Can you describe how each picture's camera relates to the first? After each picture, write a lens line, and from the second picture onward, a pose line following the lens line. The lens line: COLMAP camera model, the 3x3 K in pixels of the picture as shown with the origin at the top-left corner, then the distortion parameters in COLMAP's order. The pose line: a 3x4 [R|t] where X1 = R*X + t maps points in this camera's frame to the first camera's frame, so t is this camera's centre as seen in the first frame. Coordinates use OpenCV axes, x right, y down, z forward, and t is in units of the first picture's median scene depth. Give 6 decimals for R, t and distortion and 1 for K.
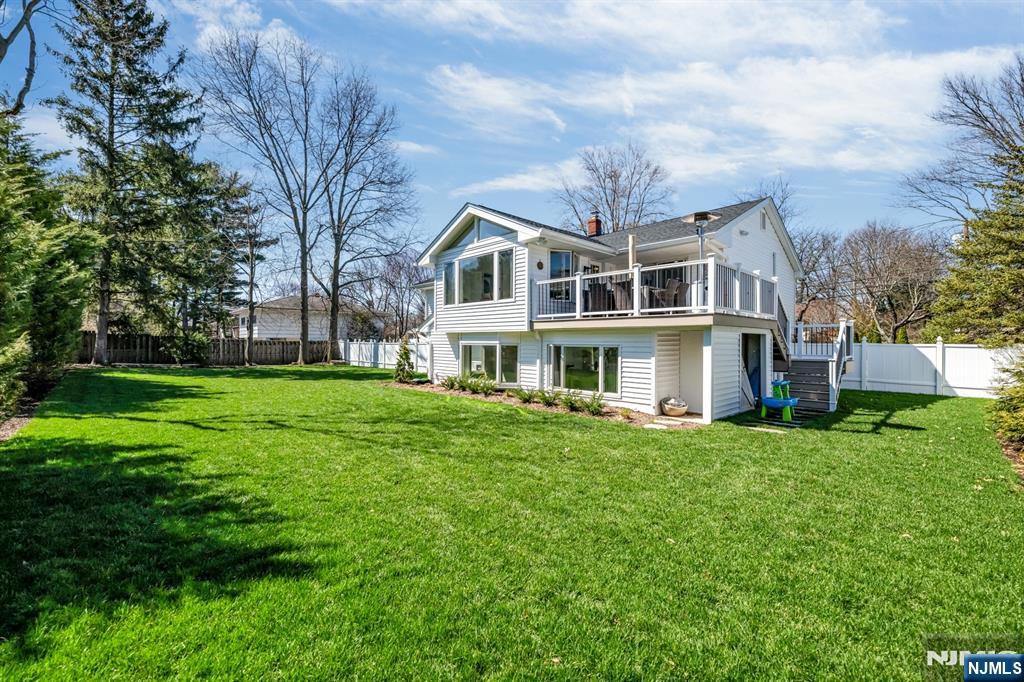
lens RADIAL K [[420.3, 0, 512.0], [0, 420.3, 341.0], [0, 0, 1]] dist [-0.000764, -0.000124]
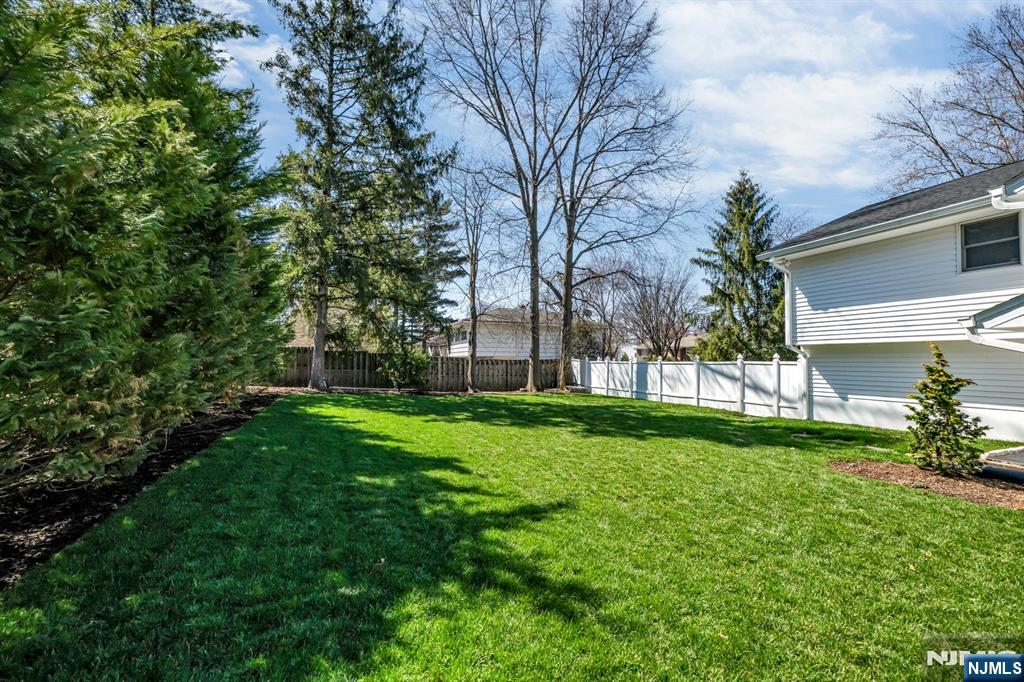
lens RADIAL K [[412.6, 0, 513.8], [0, 412.6, 353.0], [0, 0, 1]] dist [0.000182, 0.000006]
pose [[0.931724, -0.006836, -0.363103, -0.306656], [-0.000517, 0.999797, -0.020147, 0.003137], [0.363167, 0.018959, 0.931531, 0.357979]]
